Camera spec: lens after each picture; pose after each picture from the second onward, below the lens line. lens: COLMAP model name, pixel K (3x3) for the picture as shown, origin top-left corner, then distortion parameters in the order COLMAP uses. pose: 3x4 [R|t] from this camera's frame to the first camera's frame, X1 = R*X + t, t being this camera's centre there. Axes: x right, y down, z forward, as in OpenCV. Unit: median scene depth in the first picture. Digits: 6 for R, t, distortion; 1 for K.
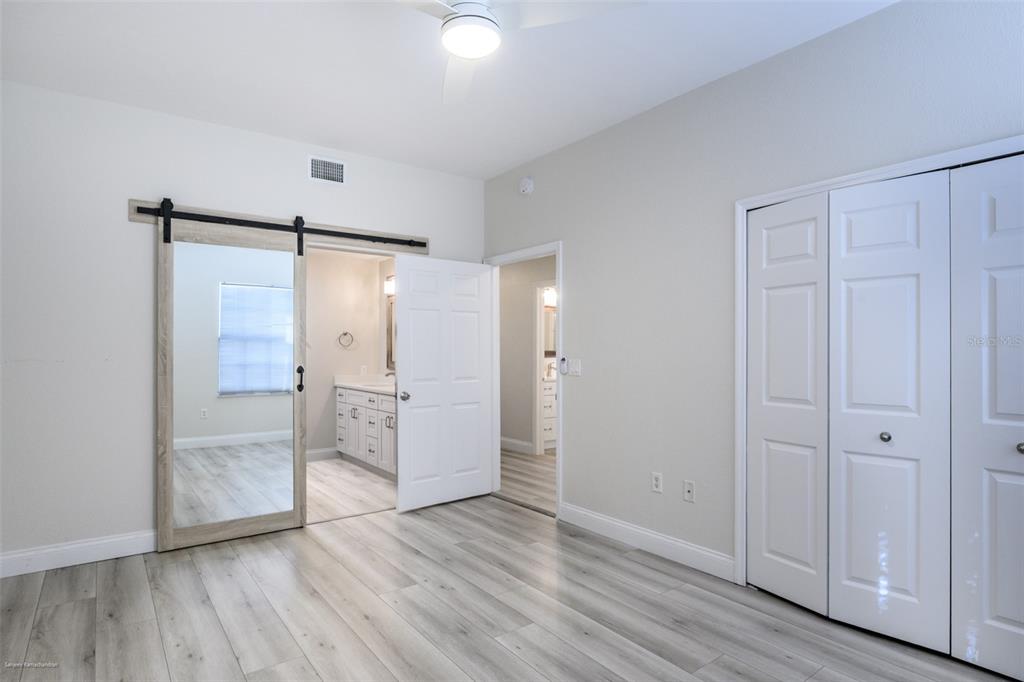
lens RADIAL K [[556.6, 0, 512.4], [0, 556.6, 344.7], [0, 0, 1]] dist [-0.003260, -0.000590]
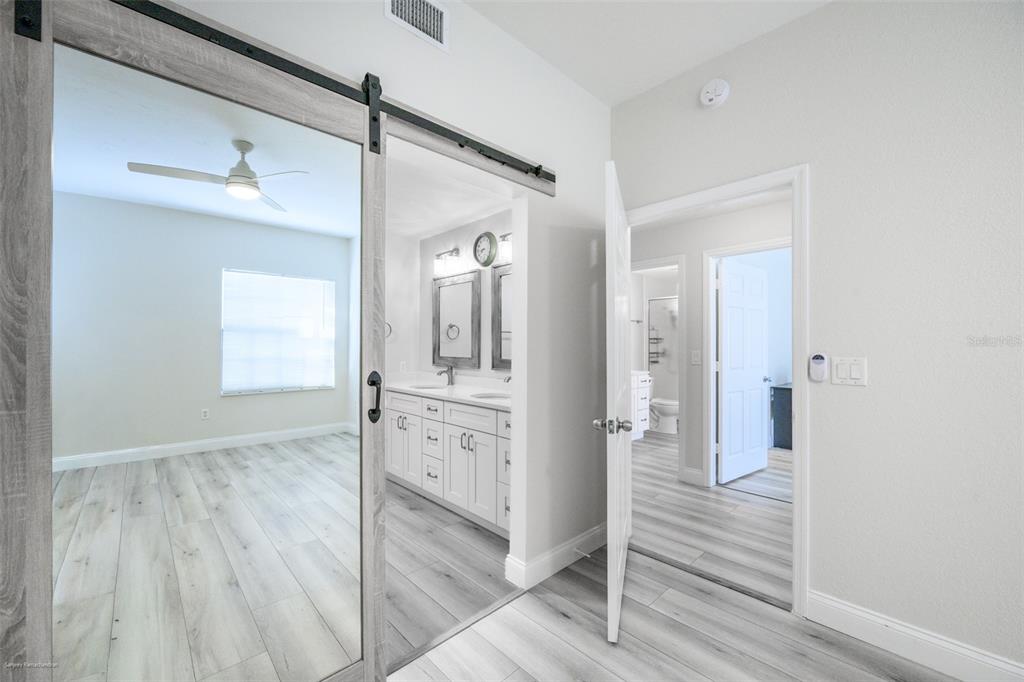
lens RADIAL K [[406.6, 0, 510.8], [0, 406.6, 342.8], [0, 0, 1]] dist [-0.006217, 0.000690]
pose [[0.992723, 0.002659, 0.120395, -0.209301], [-0.003248, 0.999984, 0.004696, 0.006890], [-0.120381, -0.005053, 0.992715, 0.428543]]
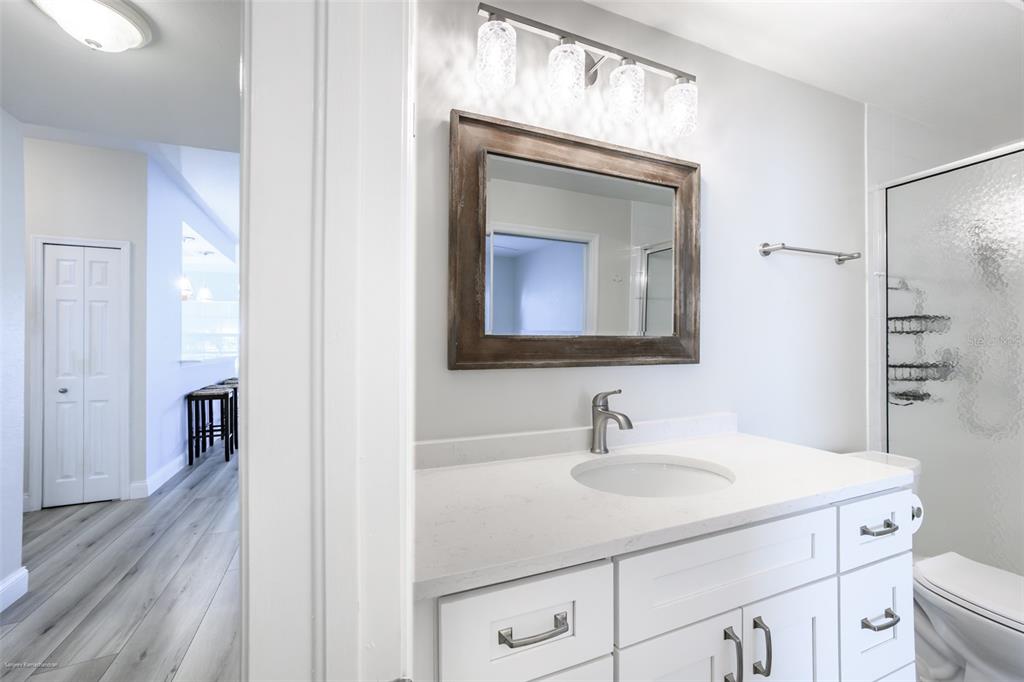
lens RADIAL K [[406.6, 0, 508.0], [0, 406.6, 344.4], [0, 0, 1]] dist [-0.006217, 0.000690]
pose [[0.966044, -0.006425, -0.258299, -0.038245], [0.007689, 0.999963, 0.003882, 0.012975], [0.258264, -0.005737, 0.966057, 0.809656]]
